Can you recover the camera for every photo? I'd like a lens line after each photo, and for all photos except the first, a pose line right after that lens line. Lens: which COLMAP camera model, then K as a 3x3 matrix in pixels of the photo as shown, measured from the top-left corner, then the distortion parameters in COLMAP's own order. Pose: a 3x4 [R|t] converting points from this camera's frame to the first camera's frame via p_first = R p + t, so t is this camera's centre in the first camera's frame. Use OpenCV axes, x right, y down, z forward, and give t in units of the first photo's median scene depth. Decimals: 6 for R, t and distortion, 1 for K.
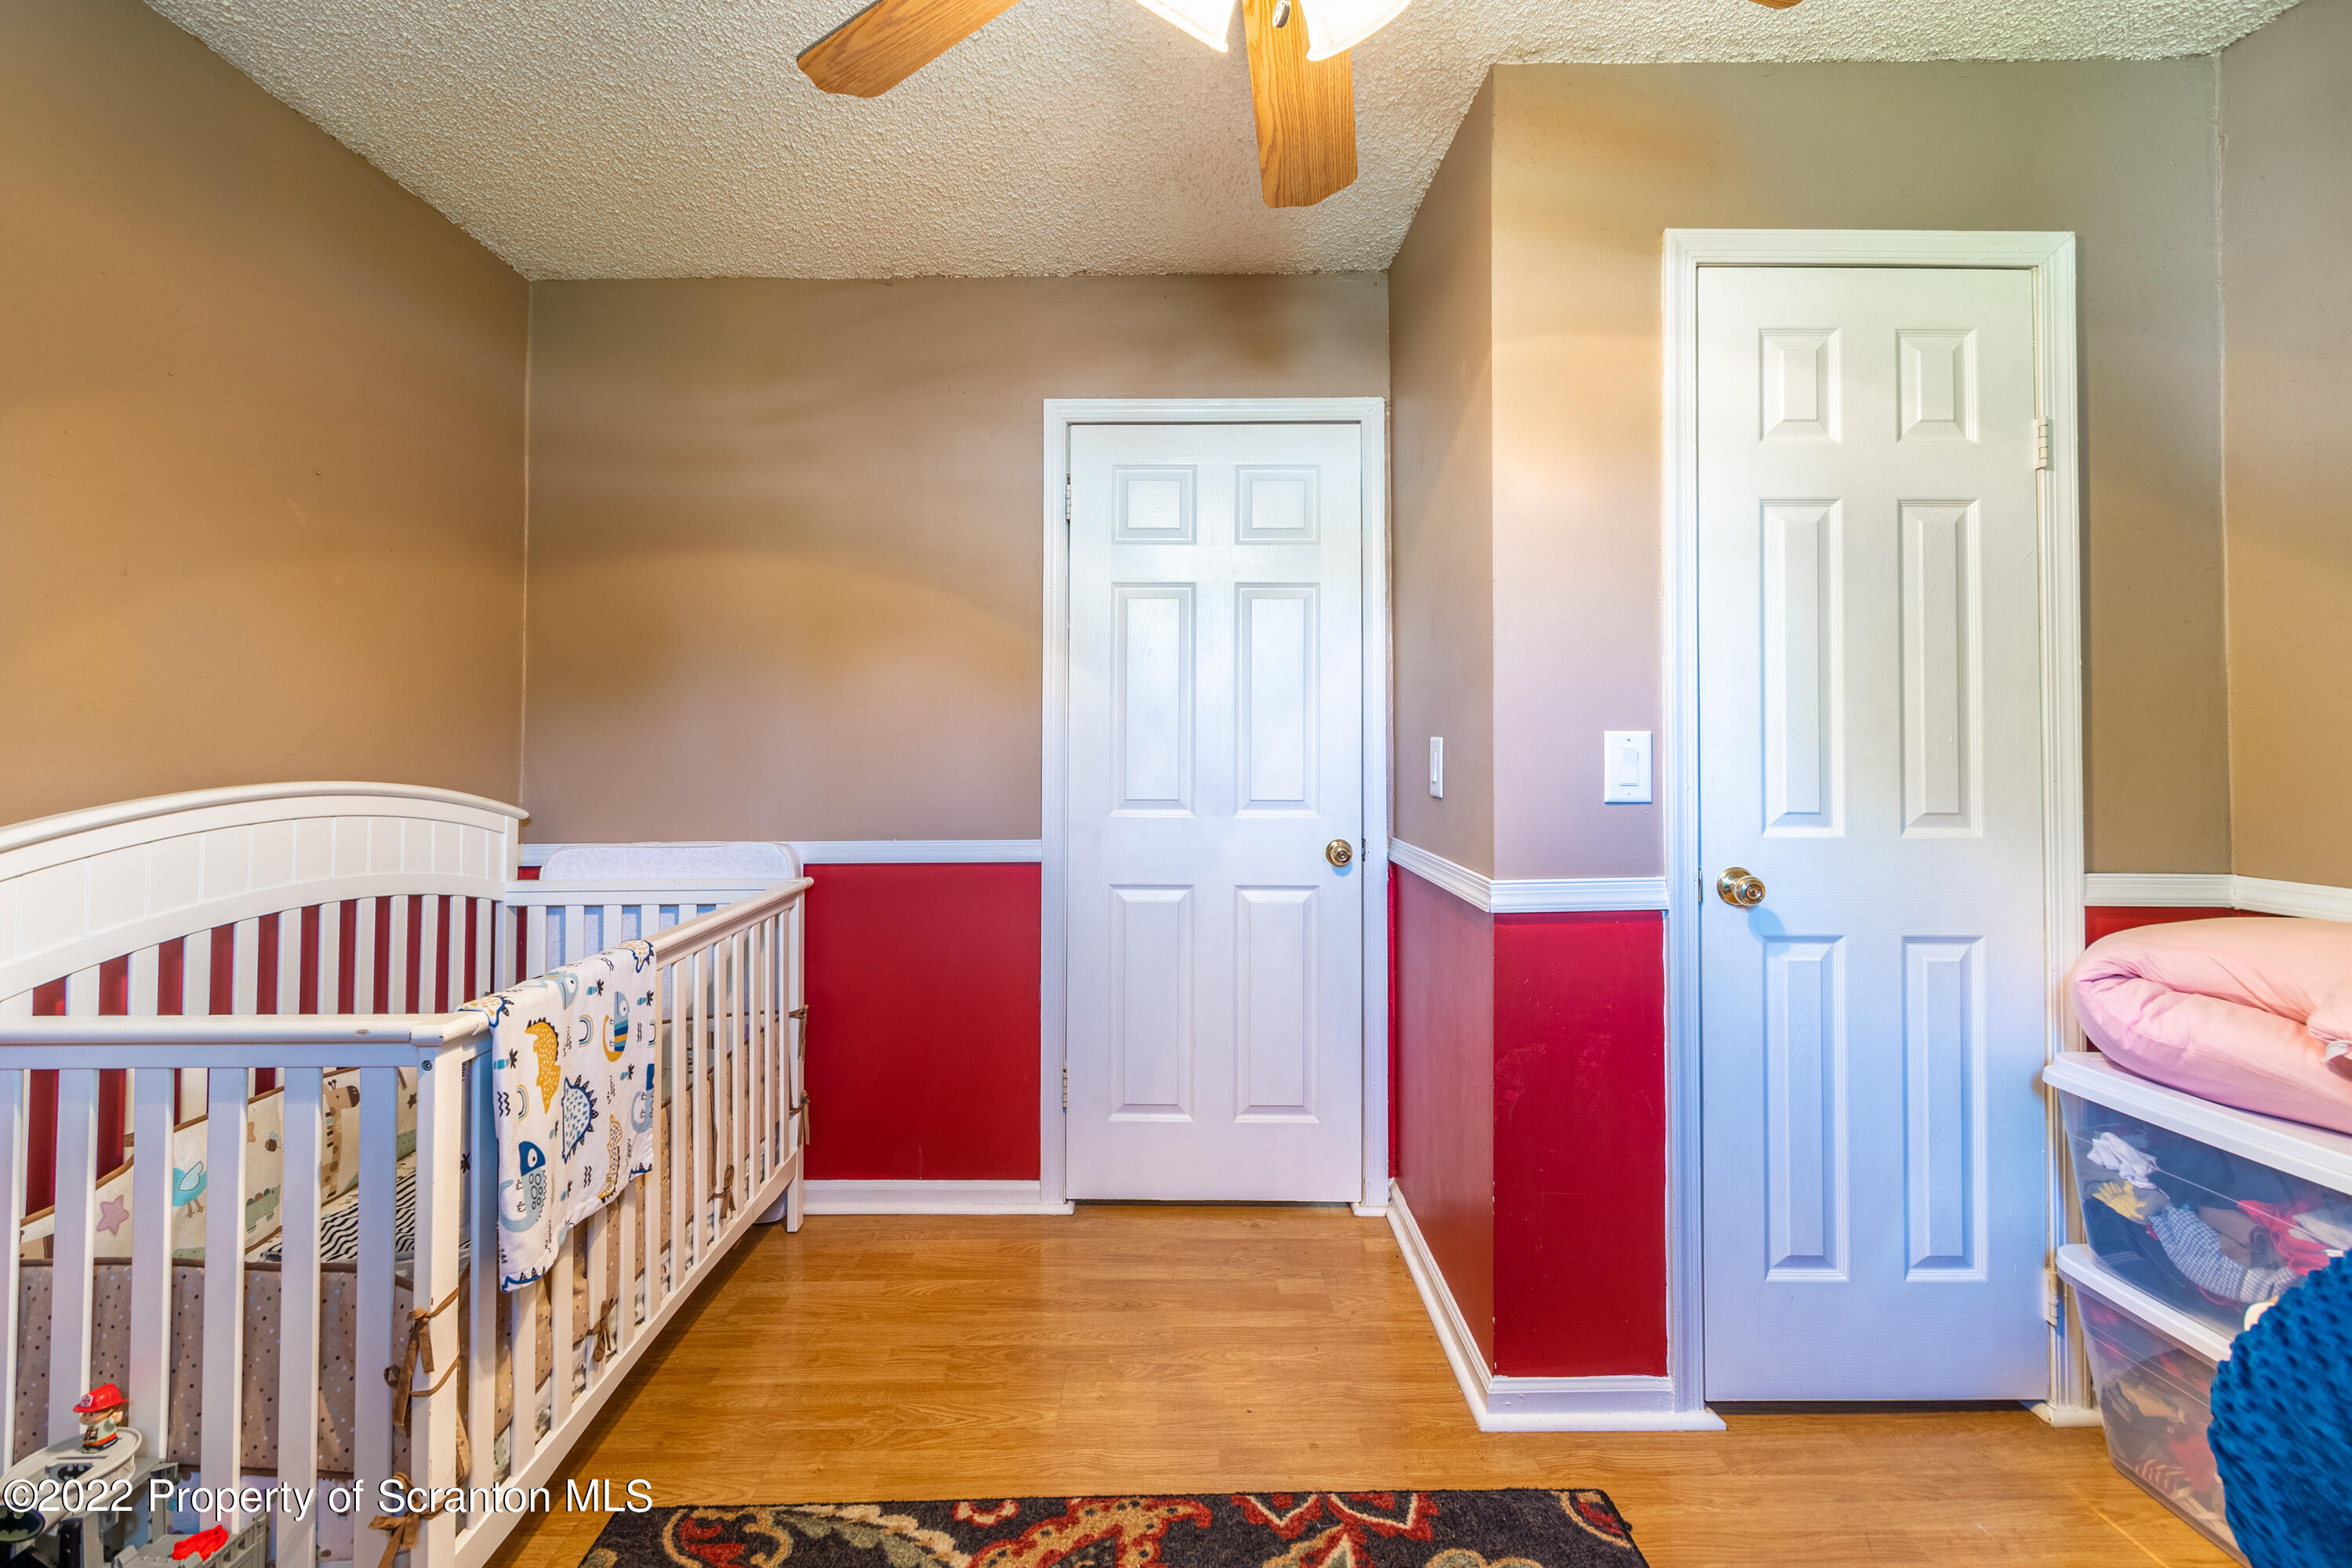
lens RADIAL K [[1039.4, 0, 1174.8], [0, 1039.4, 701.6], [0, 0, 1]] dist [0.001162, 0.000376]
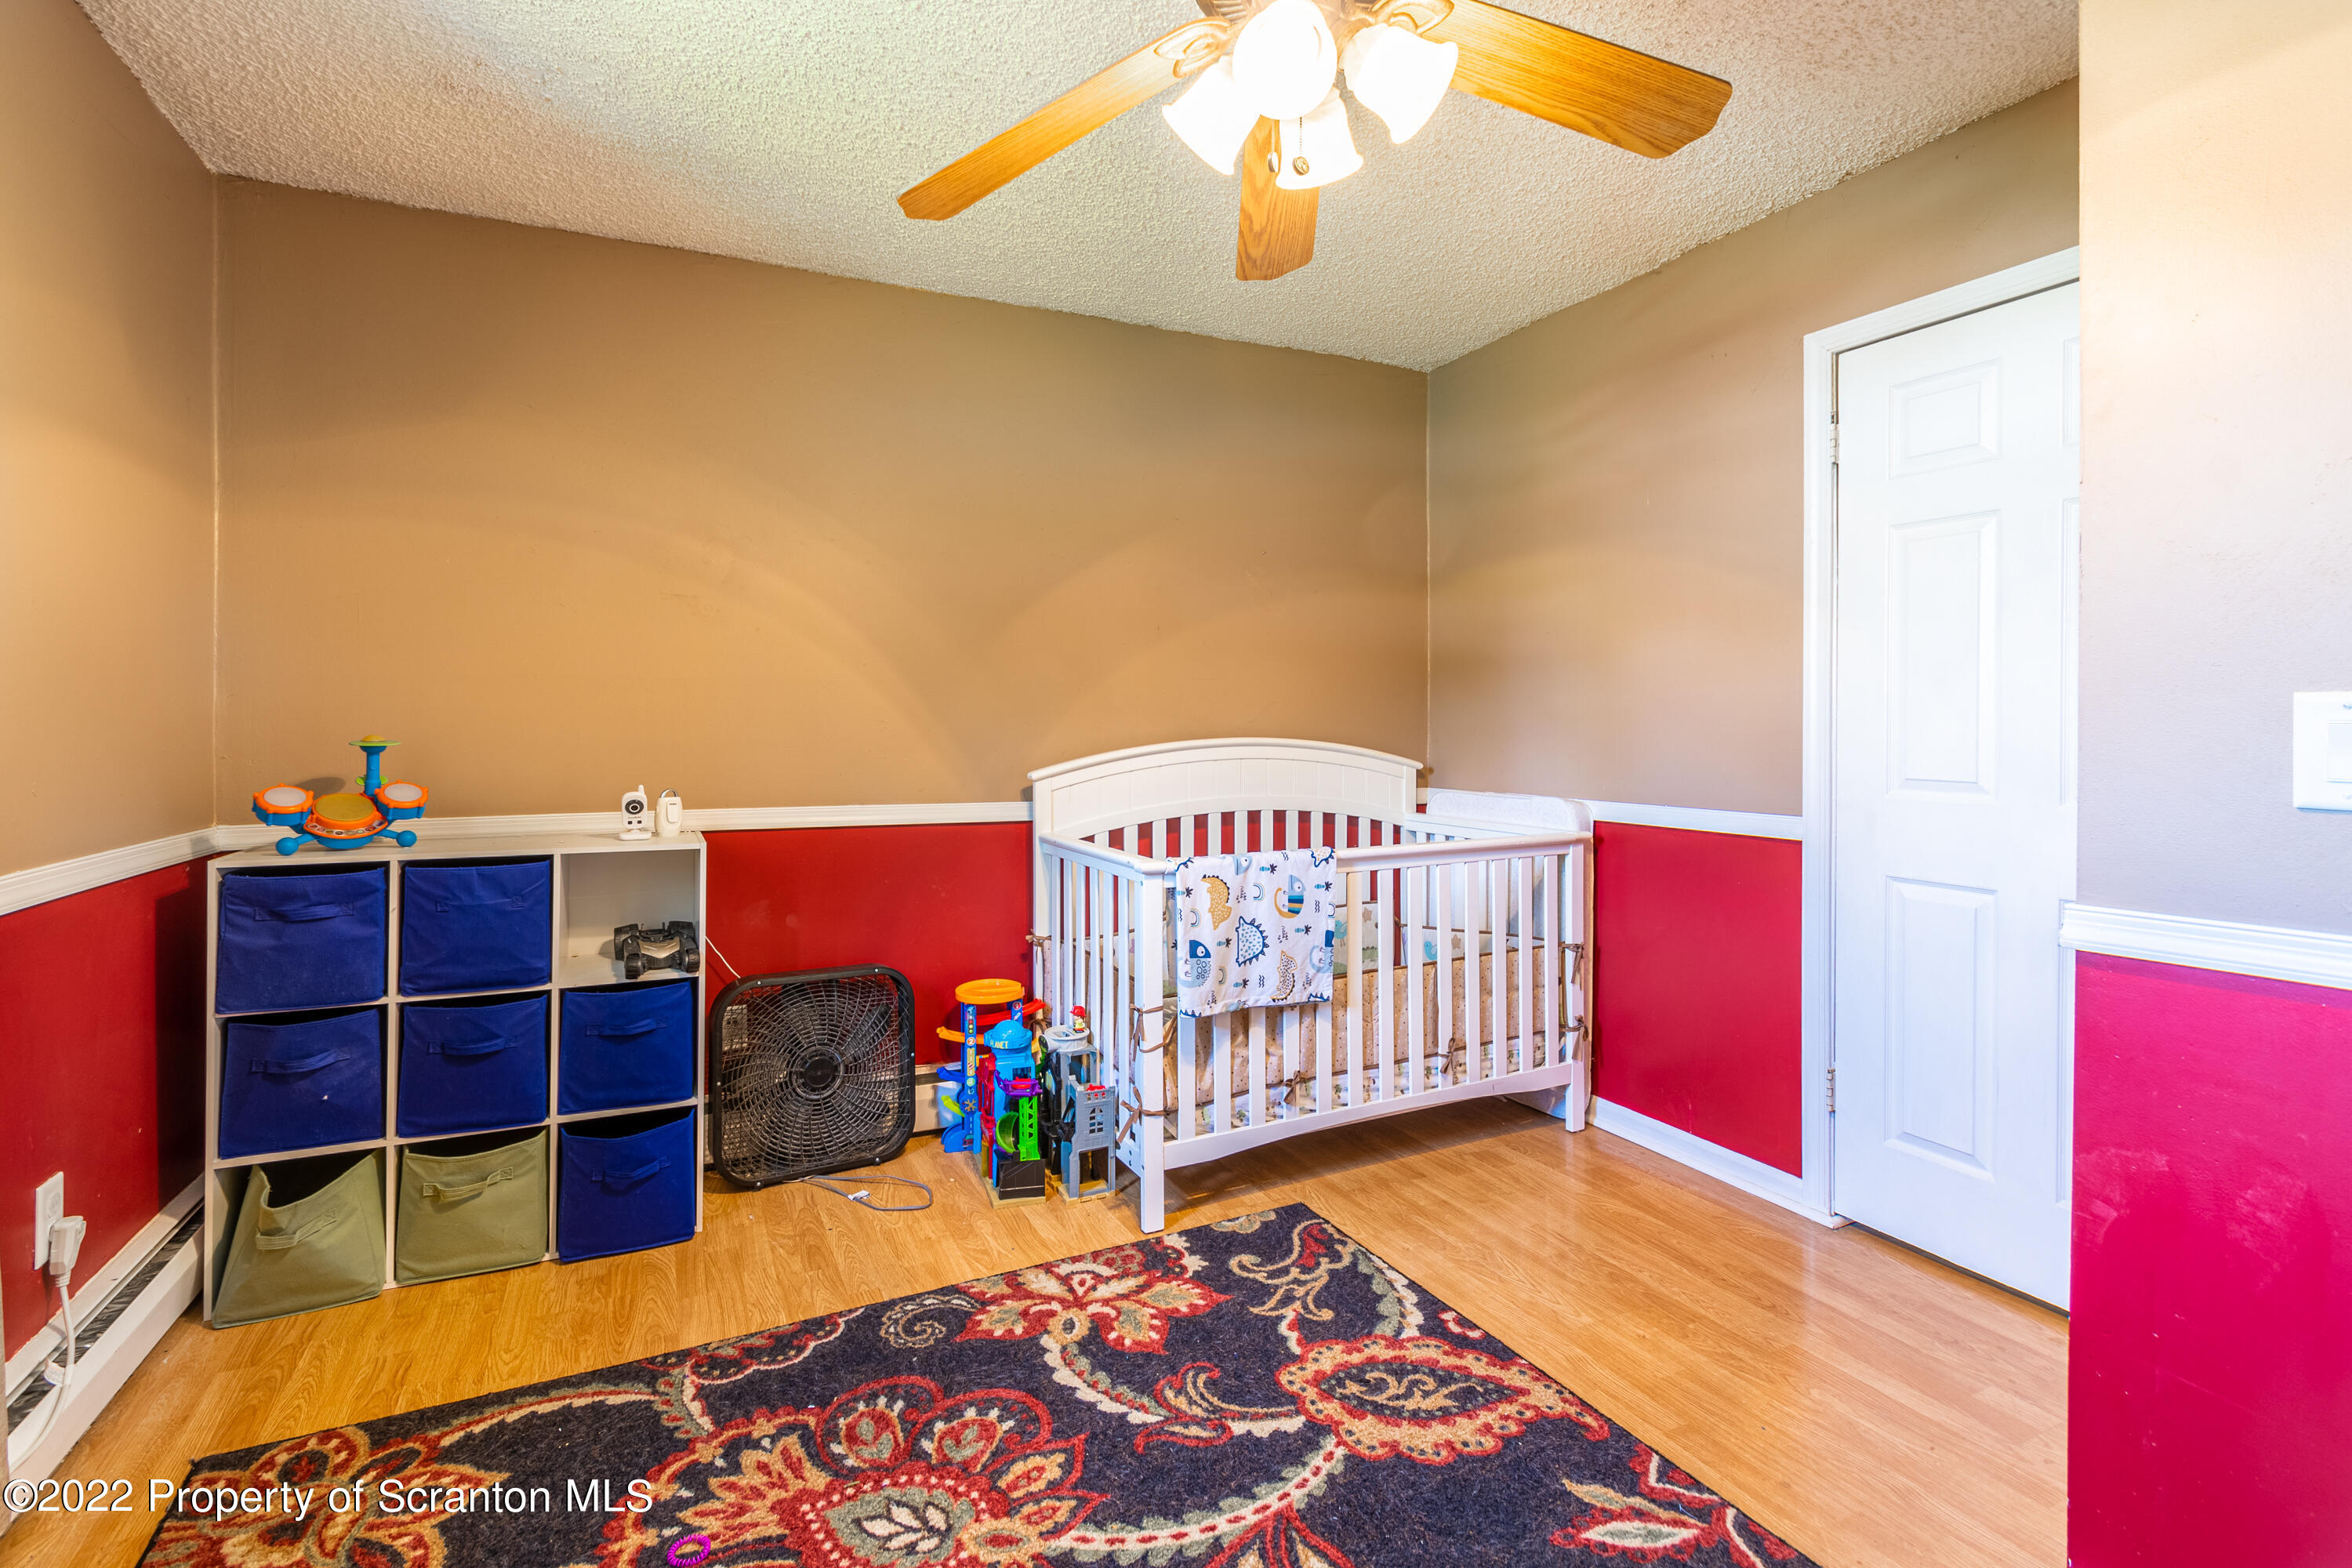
lens RADIAL K [[1039.4, 0, 1174.8], [0, 1039.4, 701.6], [0, 0, 1]] dist [0.001162, 0.000376]
pose [[0.449790, -0.014510, -0.893016, 0.736542], [0.041250, 0.999139, 0.004542, 0.004455], [0.892181, -0.038880, 0.450001, 0.143255]]
